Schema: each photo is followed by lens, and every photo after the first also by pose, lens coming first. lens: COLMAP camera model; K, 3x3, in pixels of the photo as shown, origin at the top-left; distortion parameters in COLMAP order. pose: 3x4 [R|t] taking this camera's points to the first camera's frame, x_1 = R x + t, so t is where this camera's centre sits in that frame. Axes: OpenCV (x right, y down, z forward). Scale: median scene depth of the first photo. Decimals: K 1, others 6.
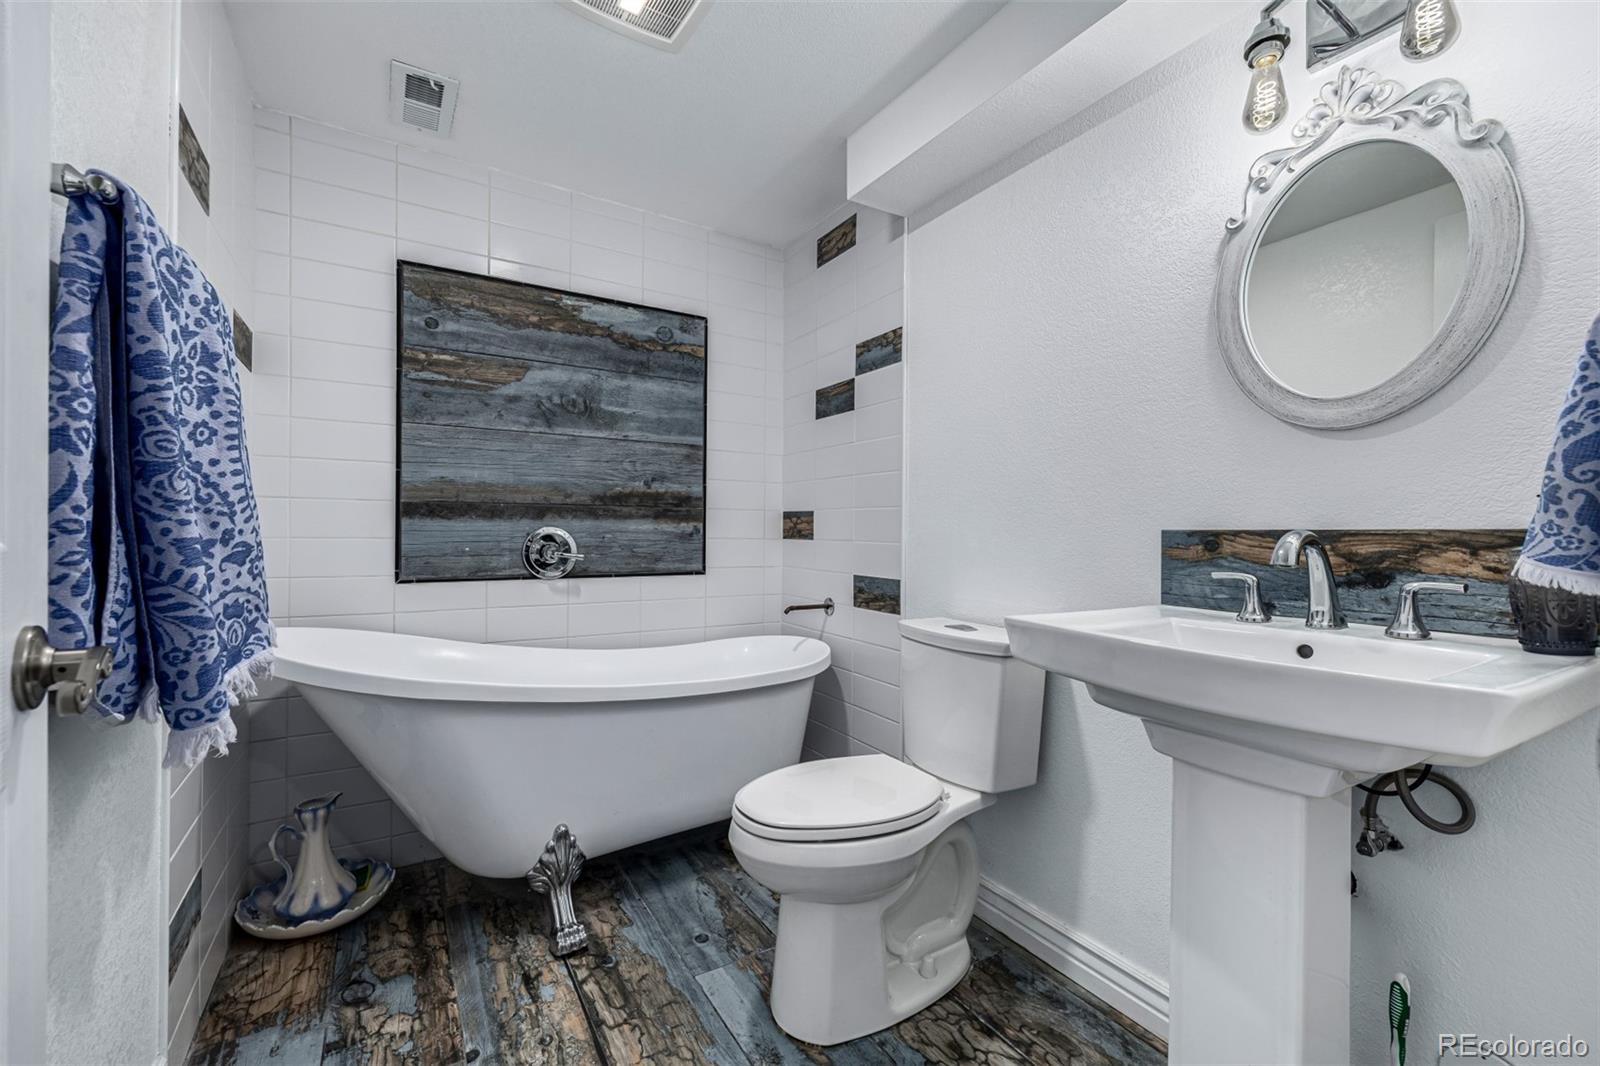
lens RADIAL K [[674.5, 0, 802.8], [0, 674.5, 532.5], [0, 0, 1]] dist [-0.001566, 0.000689]
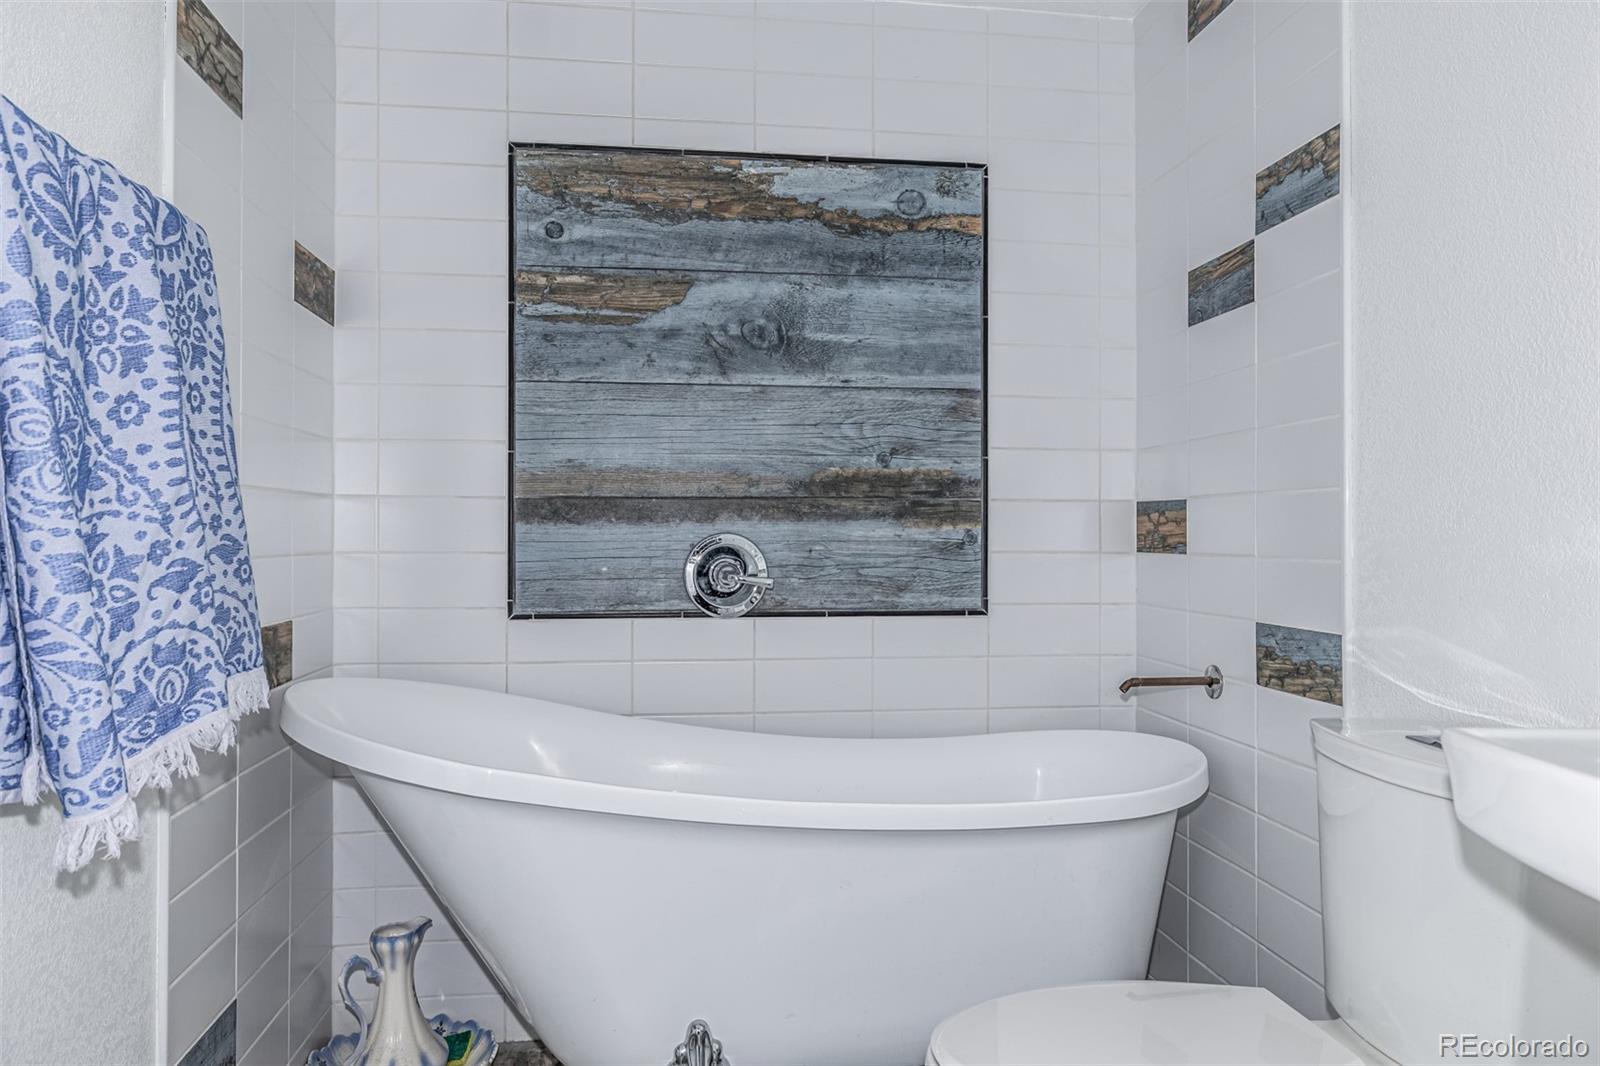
lens RADIAL K [[1125.9, 0, 789.7], [0, 1125.9, 530.6], [0, 0, 1]] dist [-0.003895, 0.000104]
pose [[0.911409, -0.009162, -0.411400, 0.116122], [0.005313, 0.999931, -0.010500, -0.000044], [0.411468, 0.007384, 0.911394, 0.082848]]
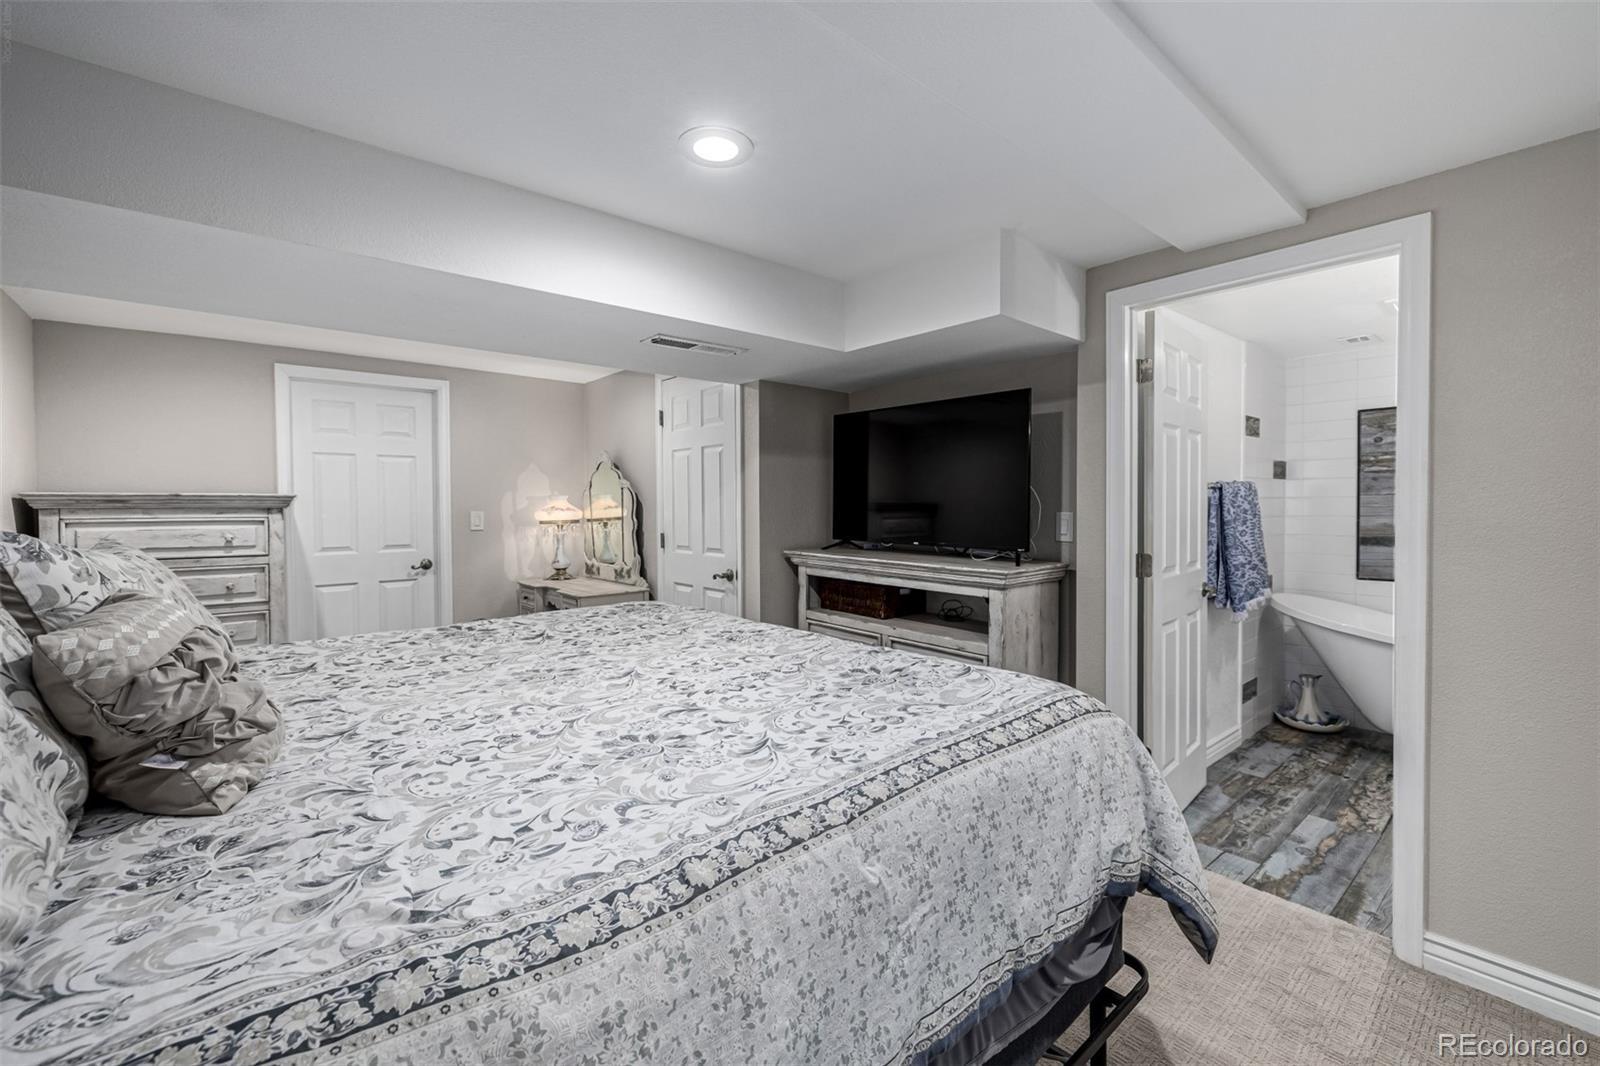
lens RADIAL K [[644.2, 0, 808.0], [0, 644.2, 518.8], [0, 0, 1]] dist [0.000174, -0.000055]
pose [[0.147335, 0.009117, -0.989045, 0.951676], [0.004720, 0.999940, 0.009920, -0.118700], [0.989075, -0.006130, 0.147283, -0.790975]]
